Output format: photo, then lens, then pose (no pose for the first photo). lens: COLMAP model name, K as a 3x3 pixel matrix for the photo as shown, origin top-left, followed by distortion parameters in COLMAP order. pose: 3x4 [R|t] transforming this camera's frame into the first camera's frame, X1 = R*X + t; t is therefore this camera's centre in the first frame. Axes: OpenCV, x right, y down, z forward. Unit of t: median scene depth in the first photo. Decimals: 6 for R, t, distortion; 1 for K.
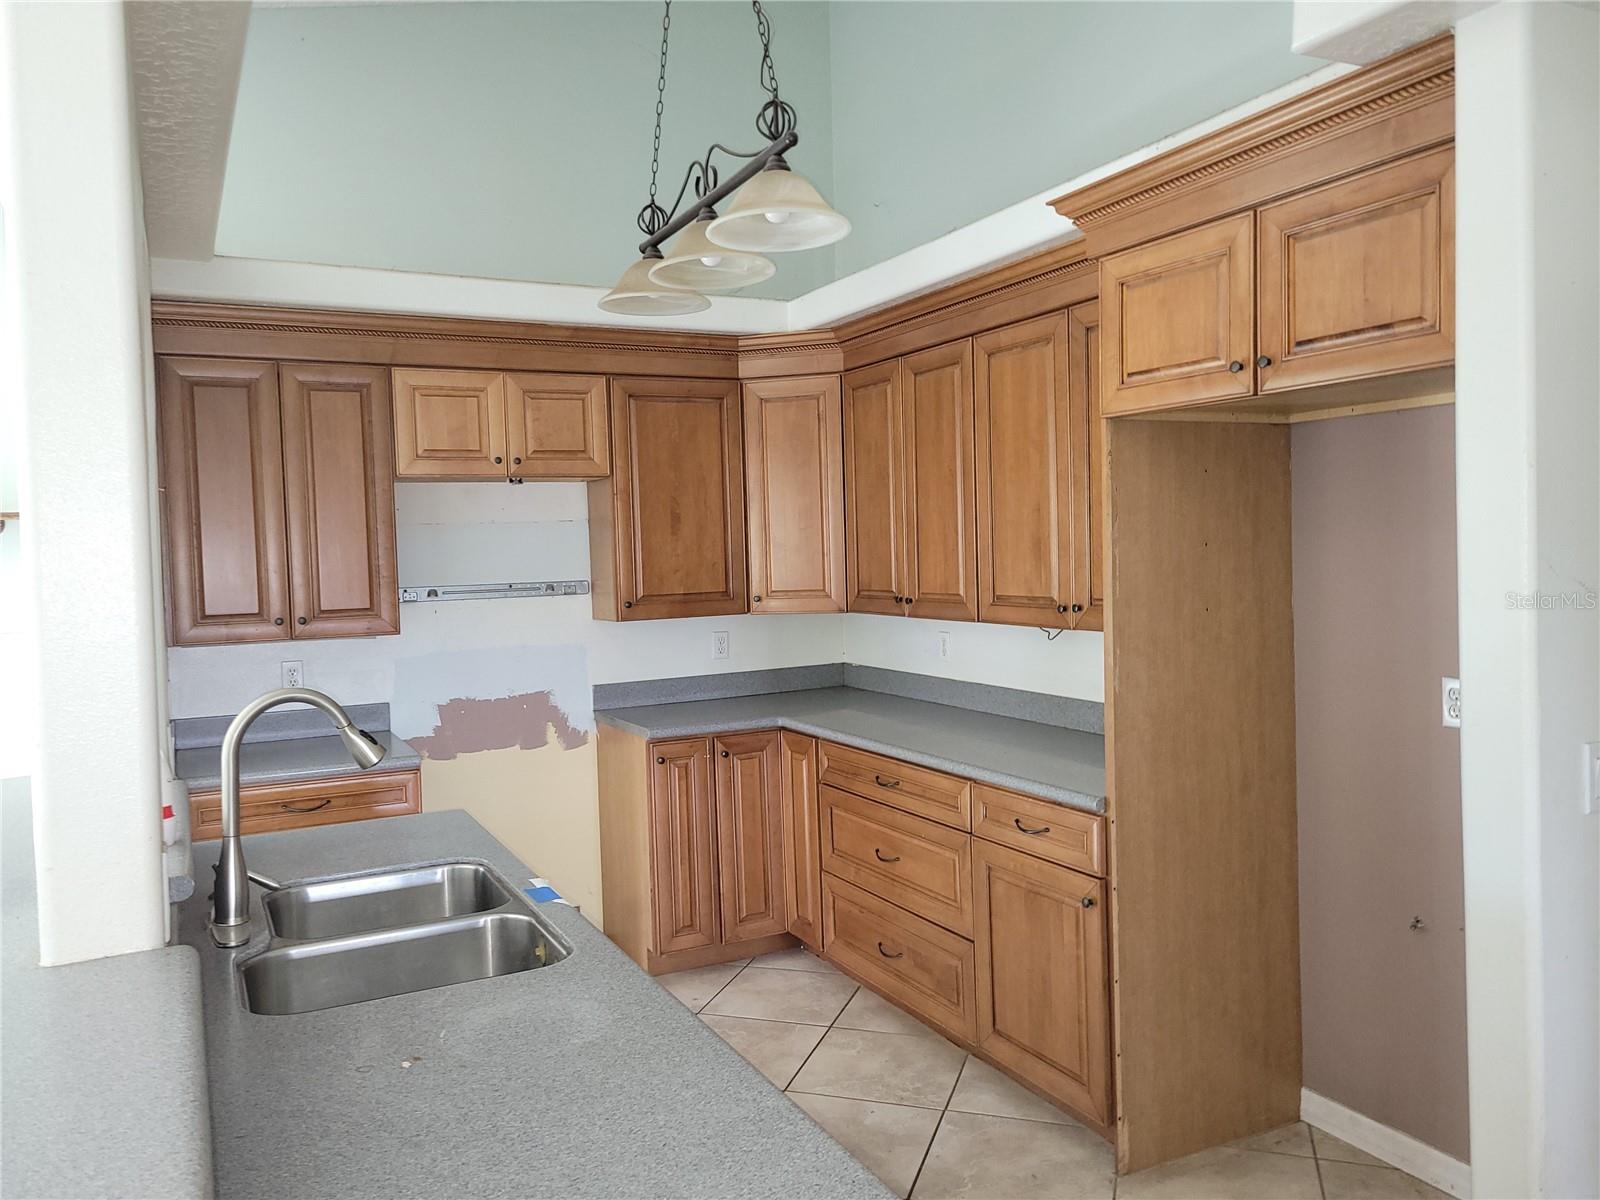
lens RADIAL K [[1209.9, 0, 806.2], [0, 1209.9, 599.0], [0, 0, 1]] dist [0.049562, -0.034039]
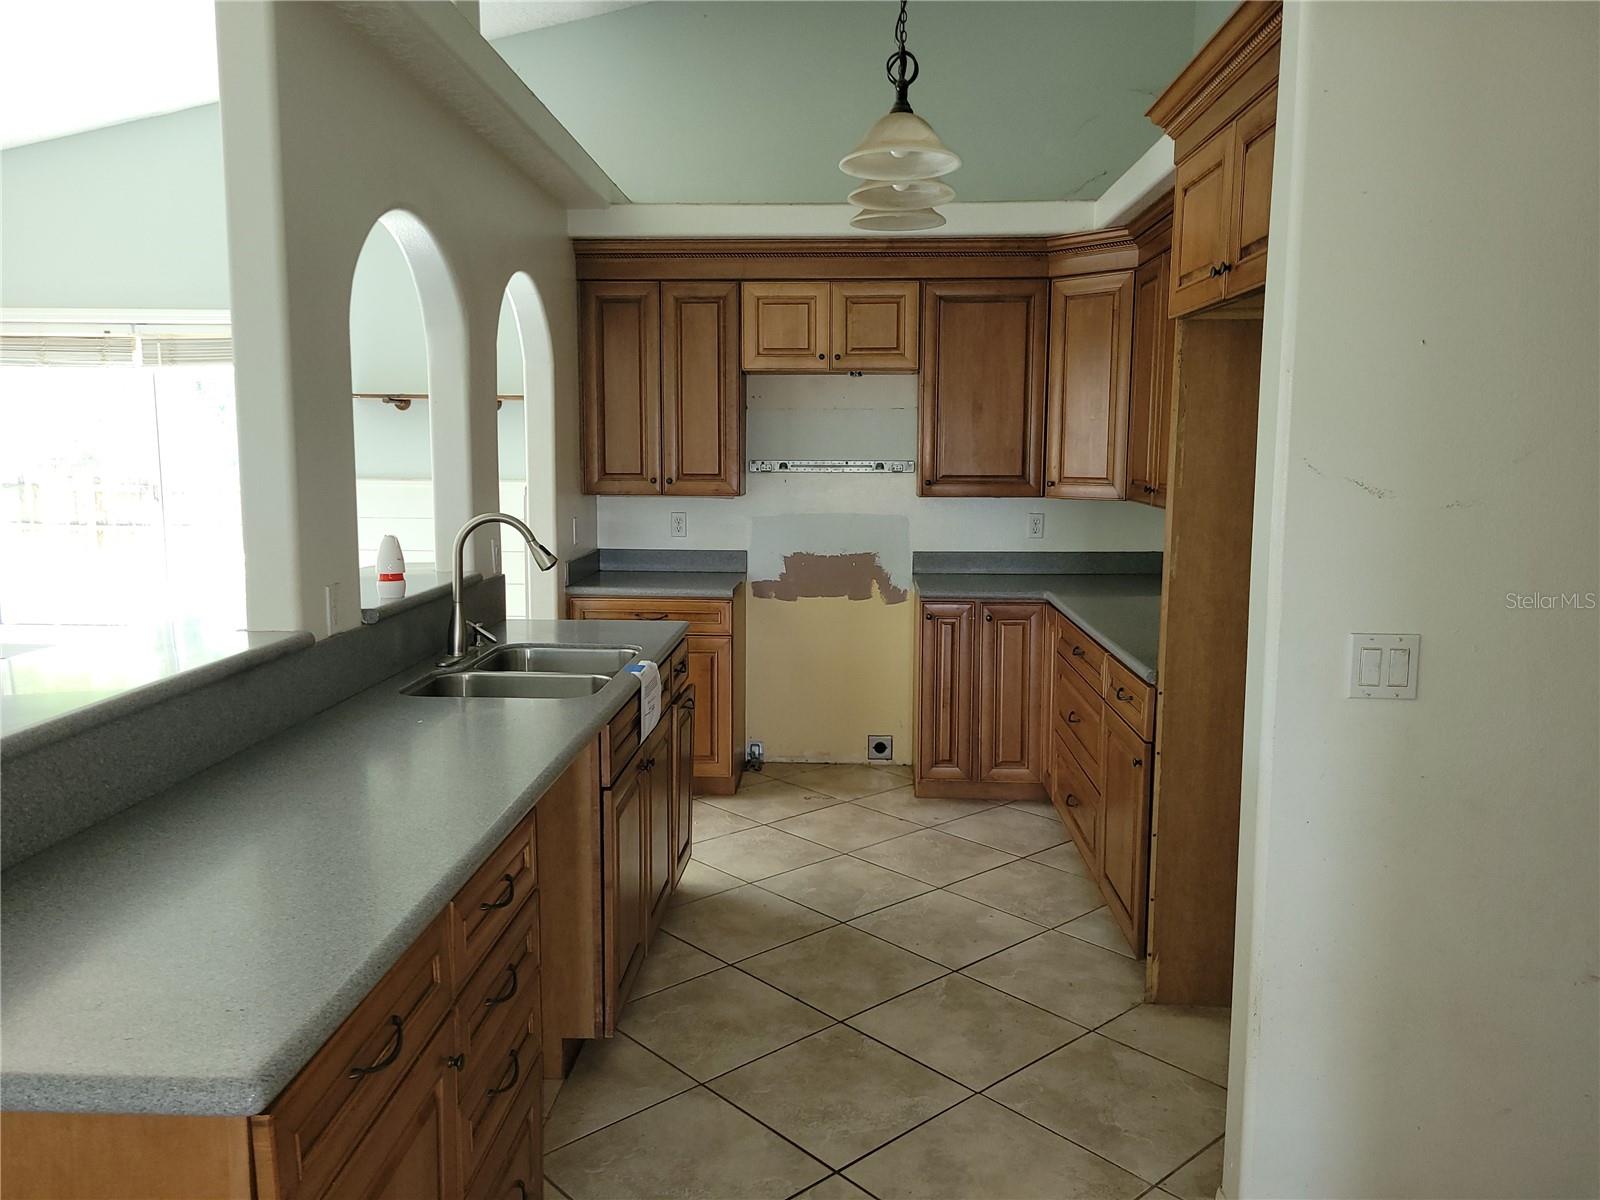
lens RADIAL K [[1209.9, 0, 787.7], [0, 1209.9, 600.4], [0, 0, 1]] dist [0.049562, -0.034039]
pose [[0.864365, 0.097945, -0.493233, 0.327126], [-0.052038, 0.993004, 0.105994, 0.000653], [0.500164, -0.065951, 0.863415, -0.074219]]
